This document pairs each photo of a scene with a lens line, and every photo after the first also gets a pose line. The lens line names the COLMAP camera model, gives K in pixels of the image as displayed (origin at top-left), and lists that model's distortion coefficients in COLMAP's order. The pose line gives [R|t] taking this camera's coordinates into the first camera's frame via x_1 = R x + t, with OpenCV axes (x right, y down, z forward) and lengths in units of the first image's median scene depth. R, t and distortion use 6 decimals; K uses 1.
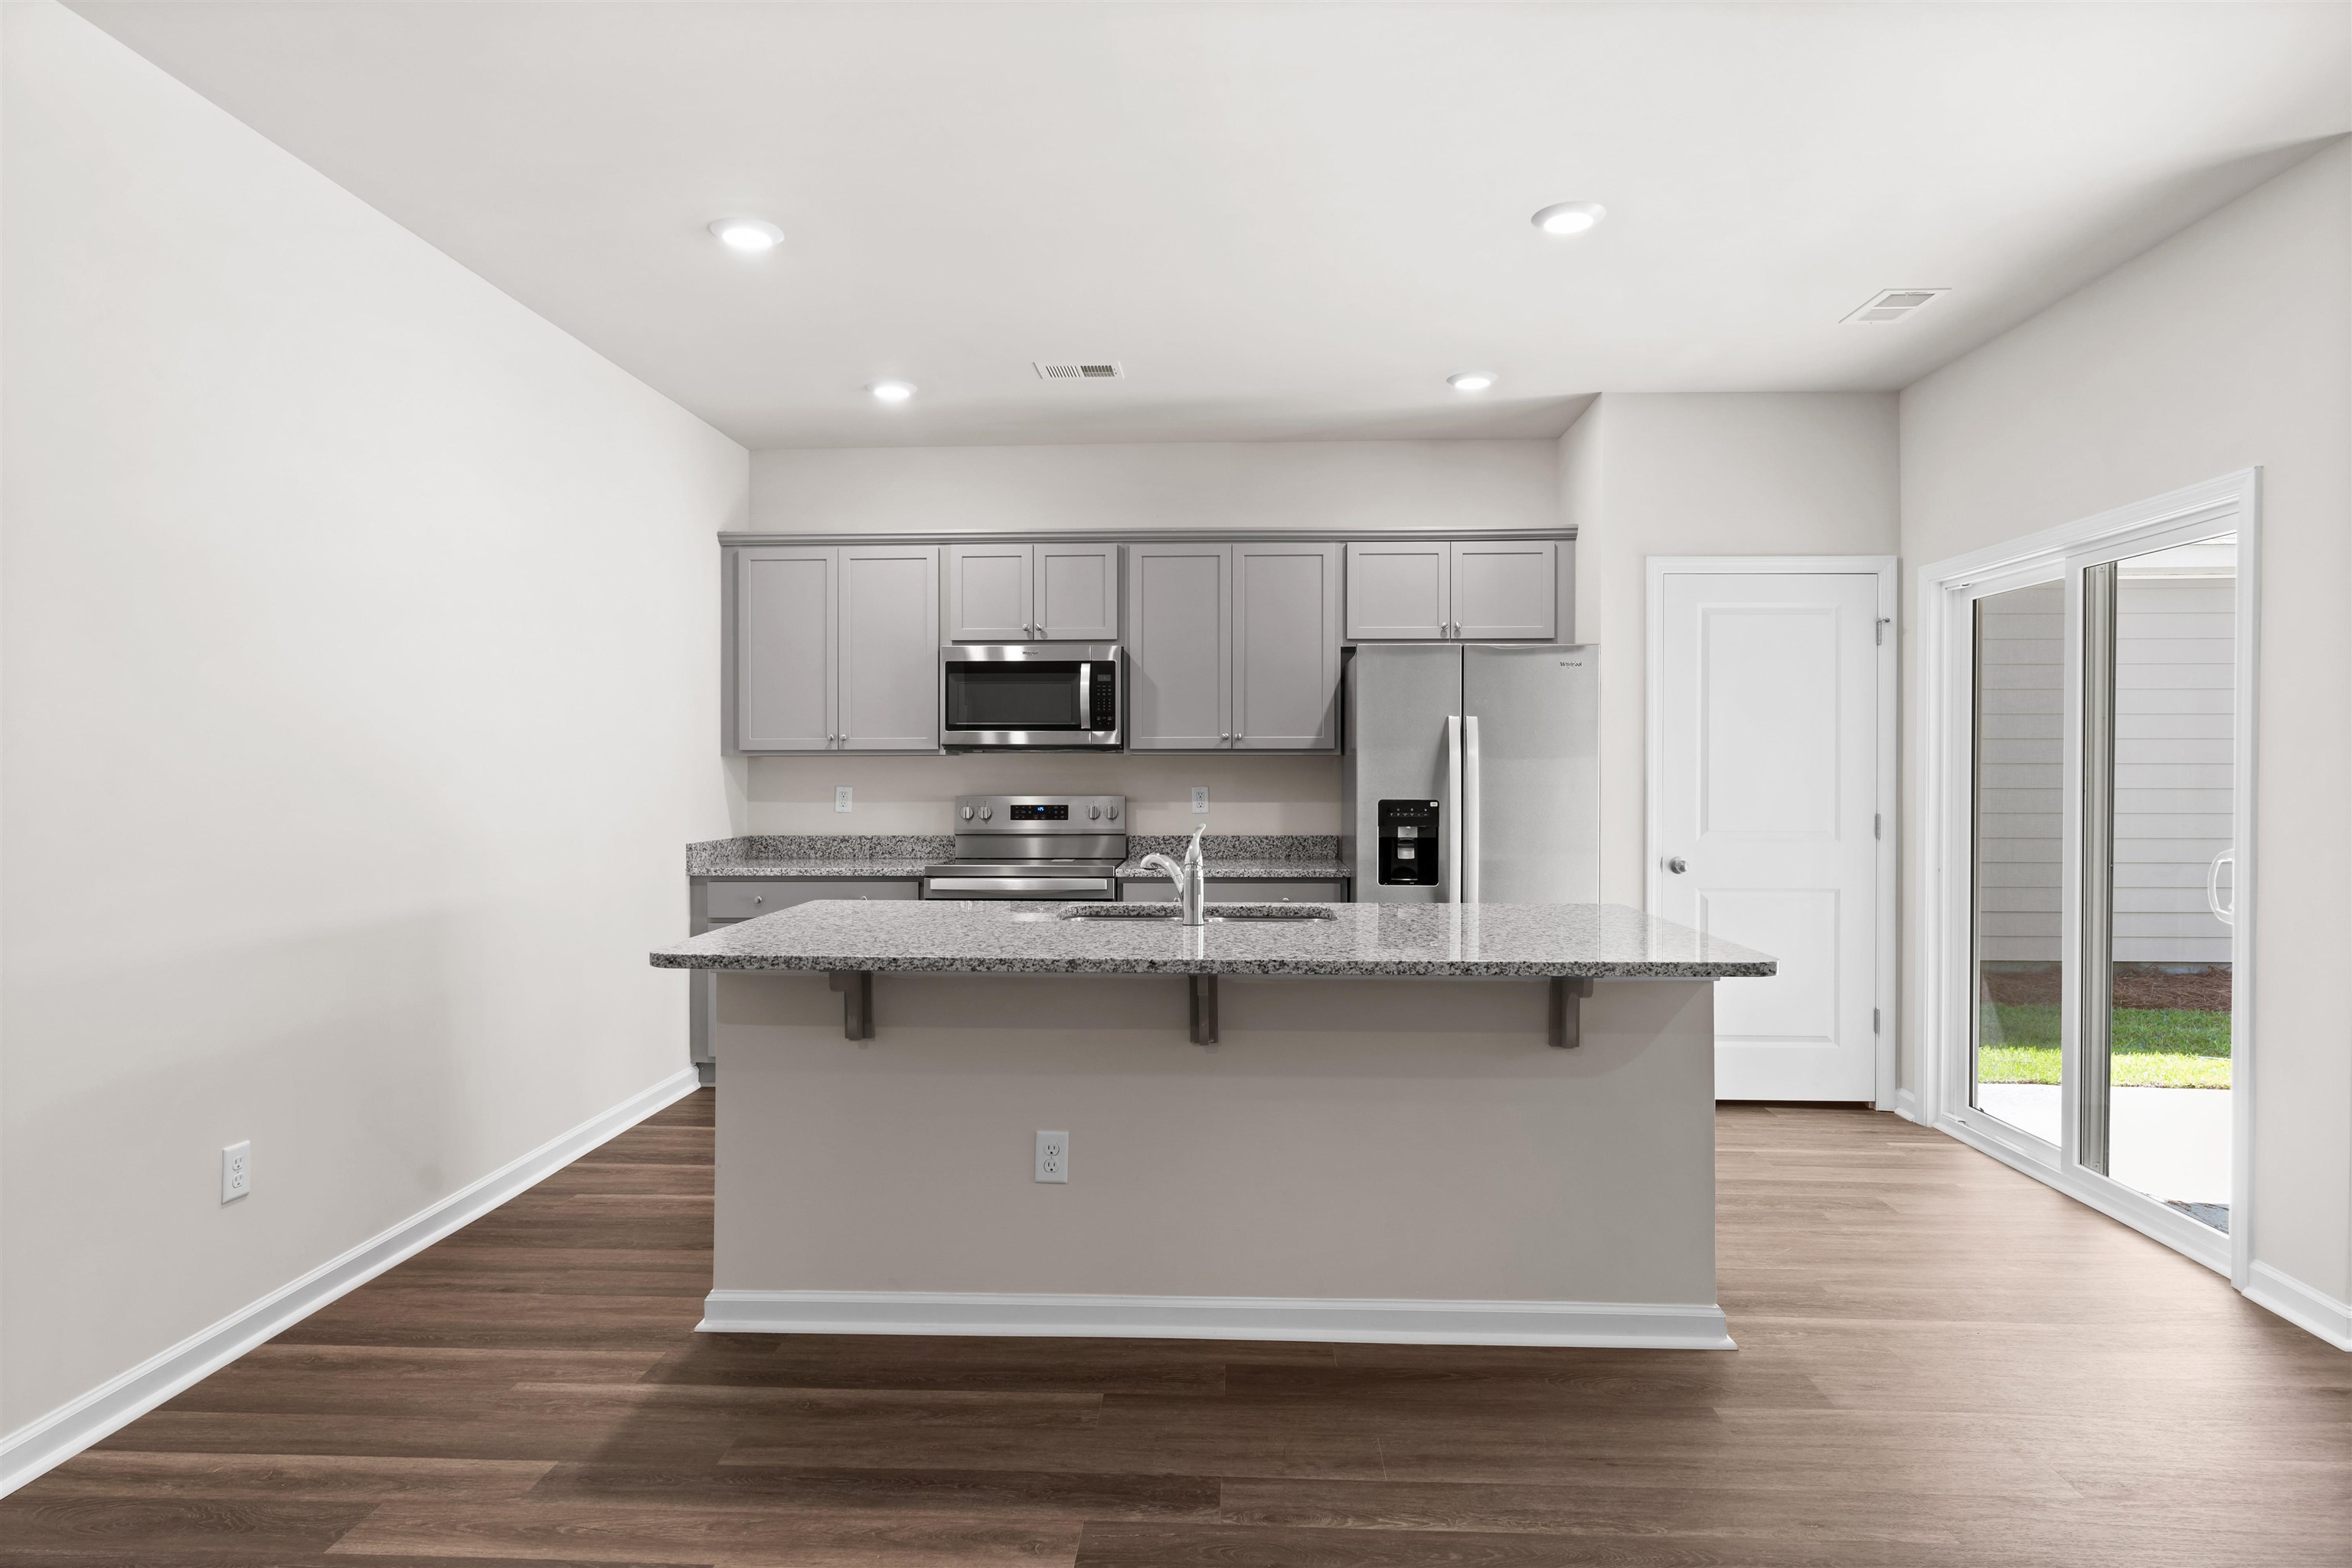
lens RADIAL K [[1303.2, 0, 1176.7], [0, 1303.2, 773.8], [0, 0, 1]] dist [0.001832, 0.000220]
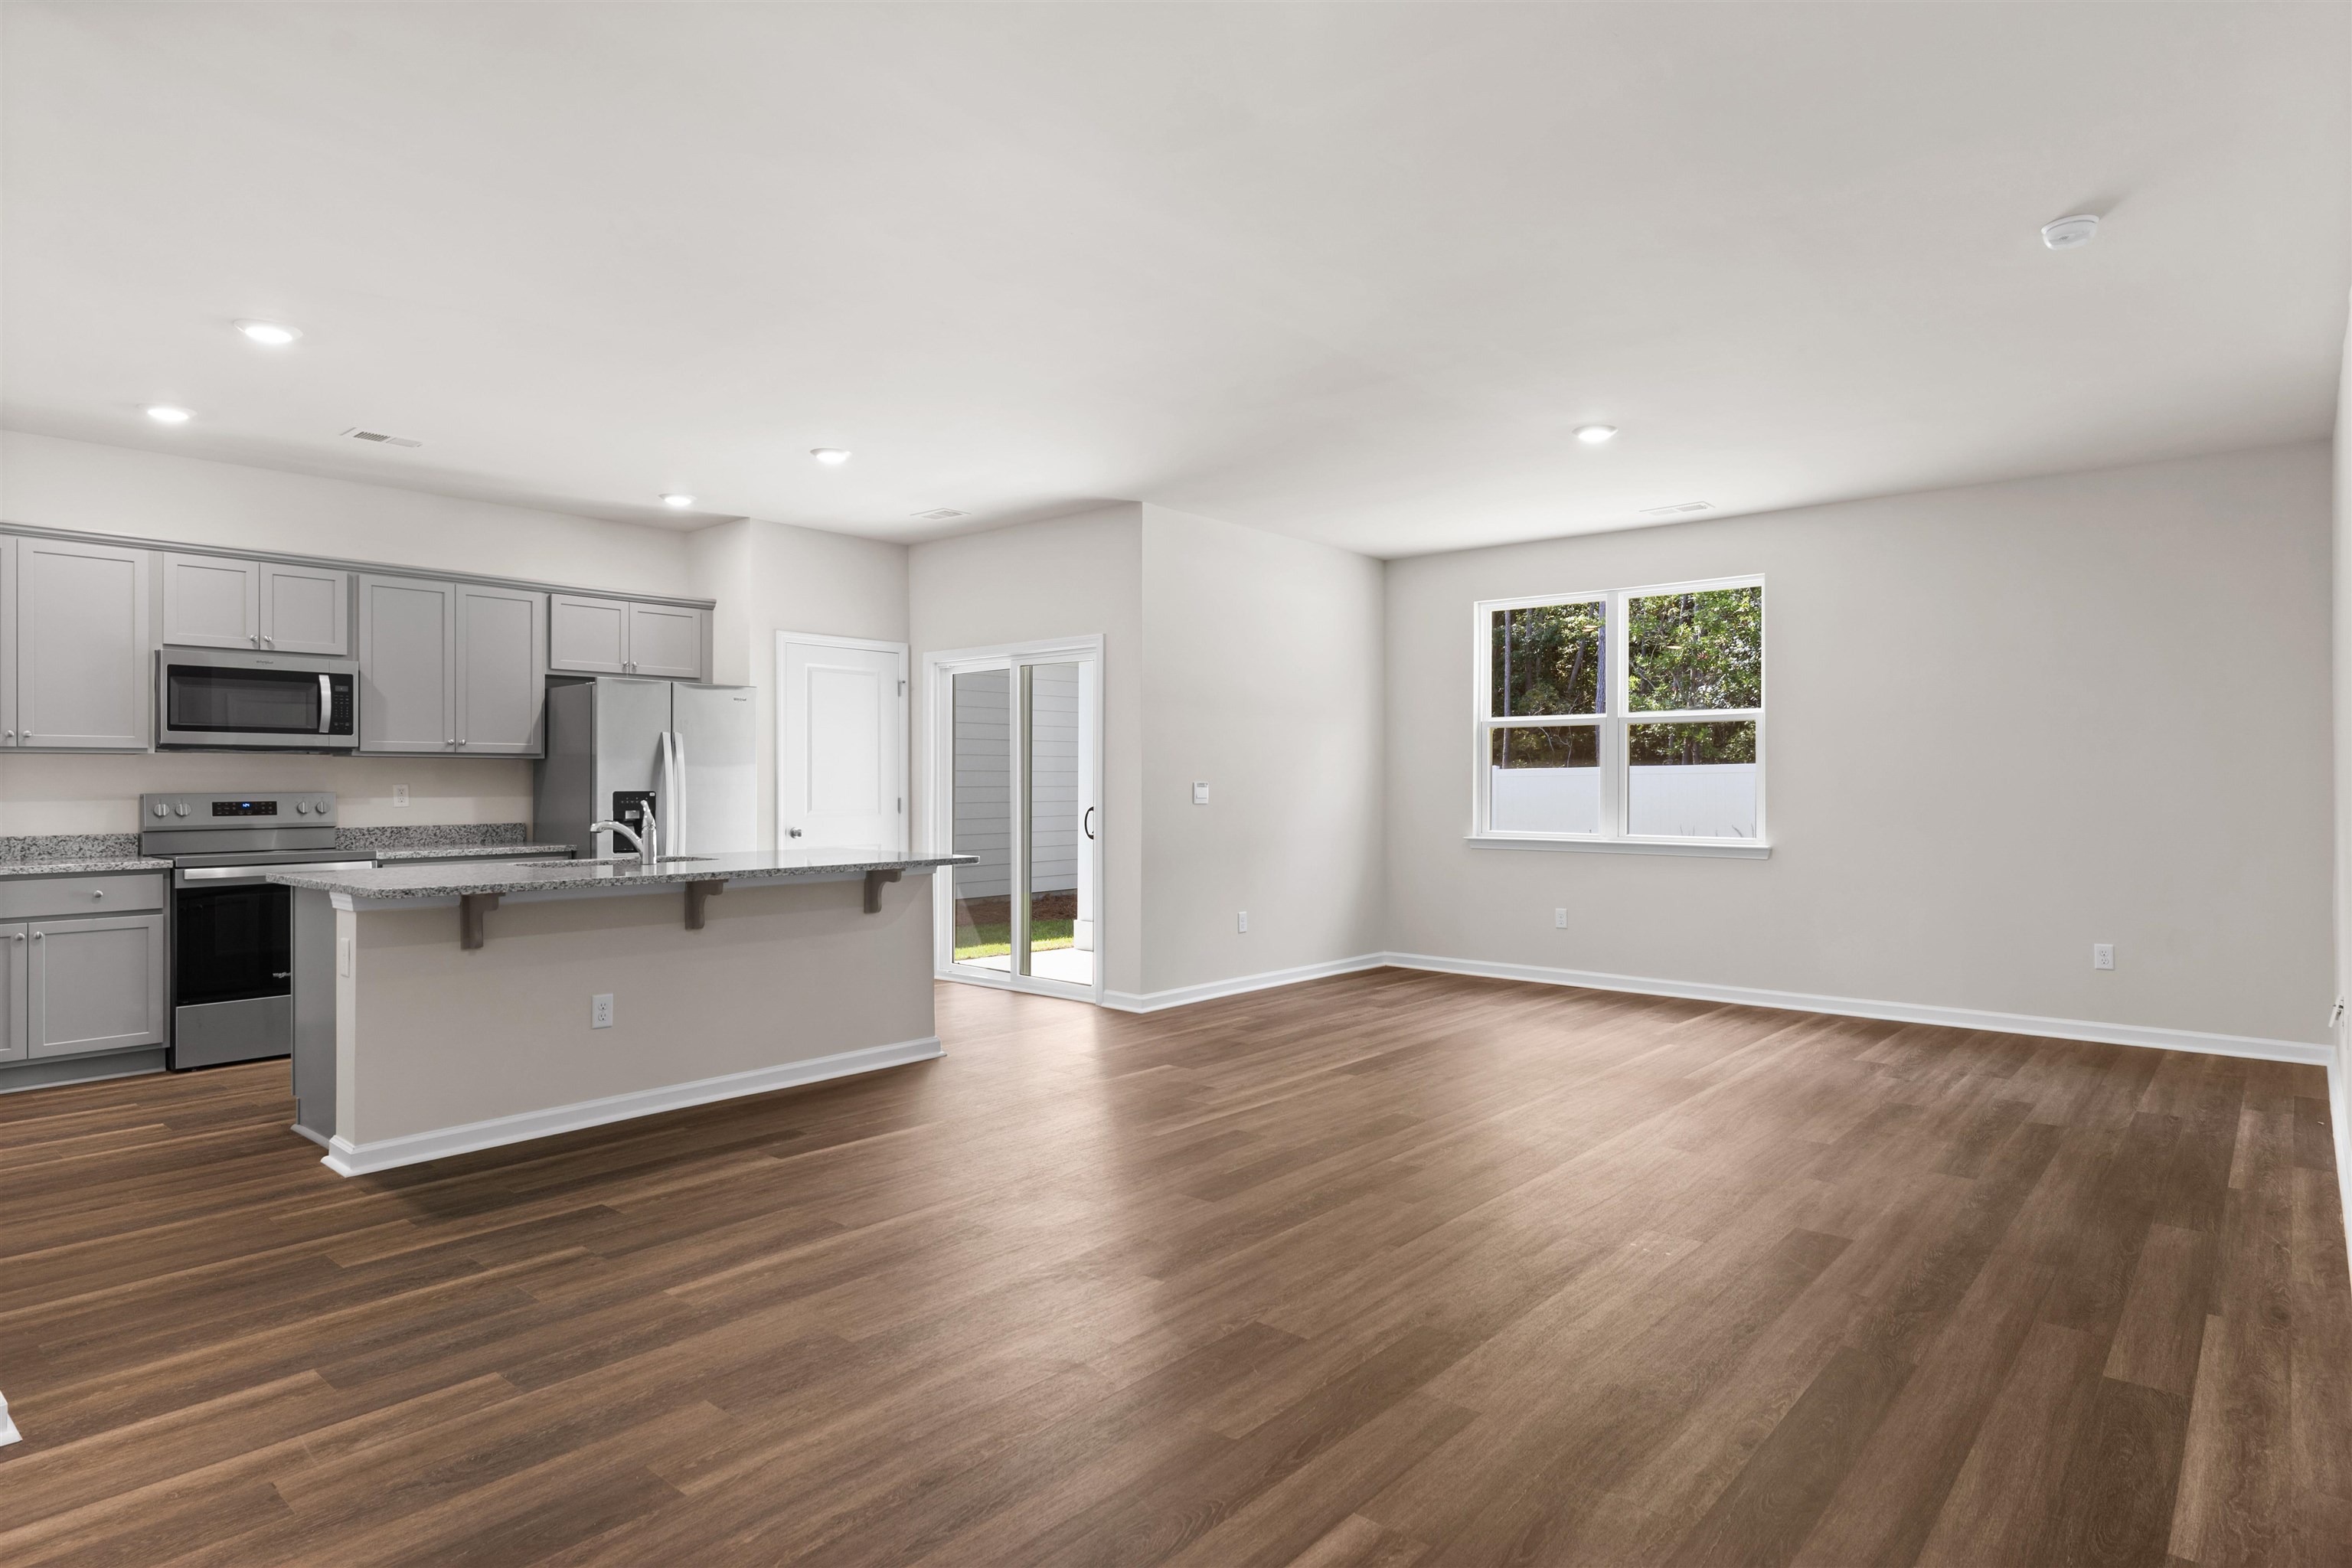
lens RADIAL K [[1303.2, 0, 1176.7], [0, 1303.2, 773.8], [0, 0, 1]] dist [0.001832, 0.000220]
pose [[0.625267, 0.002575, 0.780407, -0.493093], [0.003870, 0.999972, -0.006400, 0.011473], [-0.780402, 0.007022, 0.625239, -0.290437]]
